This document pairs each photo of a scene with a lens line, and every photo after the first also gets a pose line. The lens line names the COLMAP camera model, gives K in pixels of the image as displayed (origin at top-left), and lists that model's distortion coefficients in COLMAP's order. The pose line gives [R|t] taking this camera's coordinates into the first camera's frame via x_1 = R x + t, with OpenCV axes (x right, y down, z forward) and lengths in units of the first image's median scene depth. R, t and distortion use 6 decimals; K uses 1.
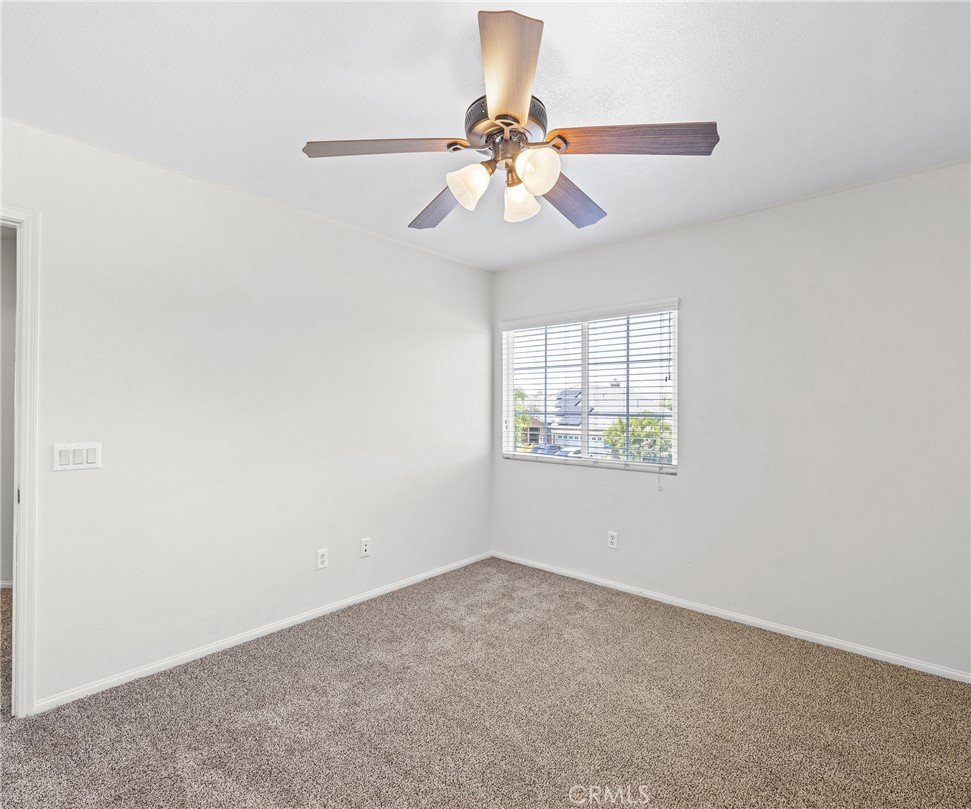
lens RADIAL K [[489.3, 0, 483.3], [0, 489.3, 402.1], [0, 0, 1]] dist [0.001161, 0.000180]
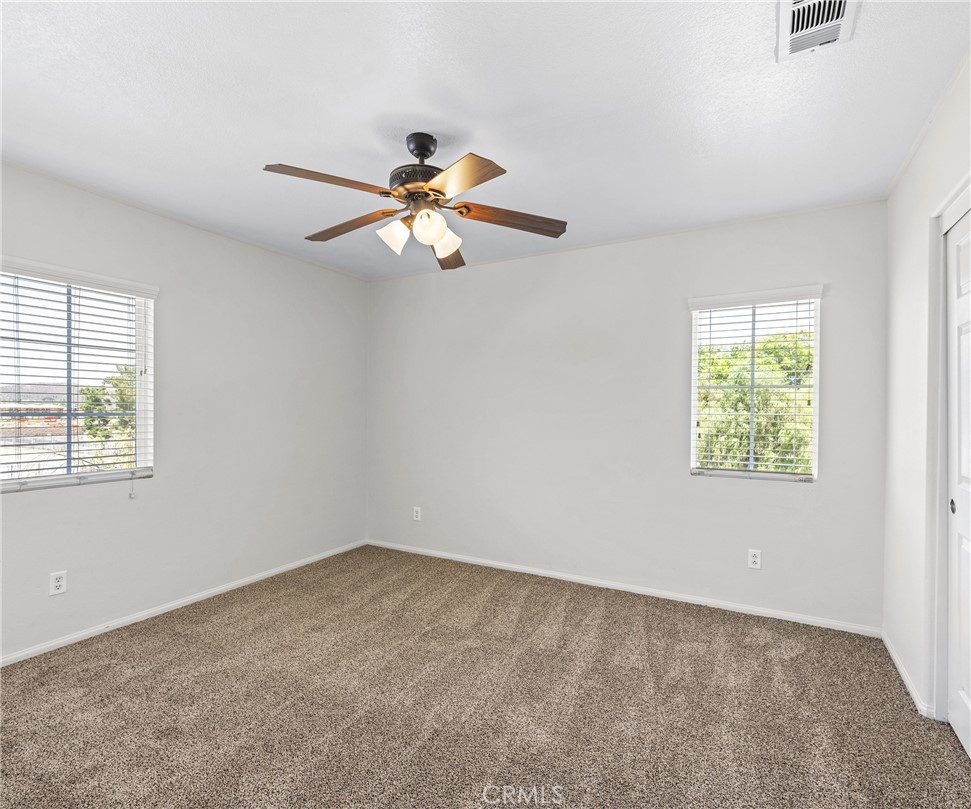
lens RADIAL K [[489.3, 0, 483.3], [0, 489.3, 402.1], [0, 0, 1]] dist [0.001161, 0.000180]
pose [[-0.192400, 0.004376, 0.981307, -0.656240], [-0.017690, 0.999812, -0.007927, 0.002921], [-0.981157, -0.018885, -0.192286, 0.577639]]
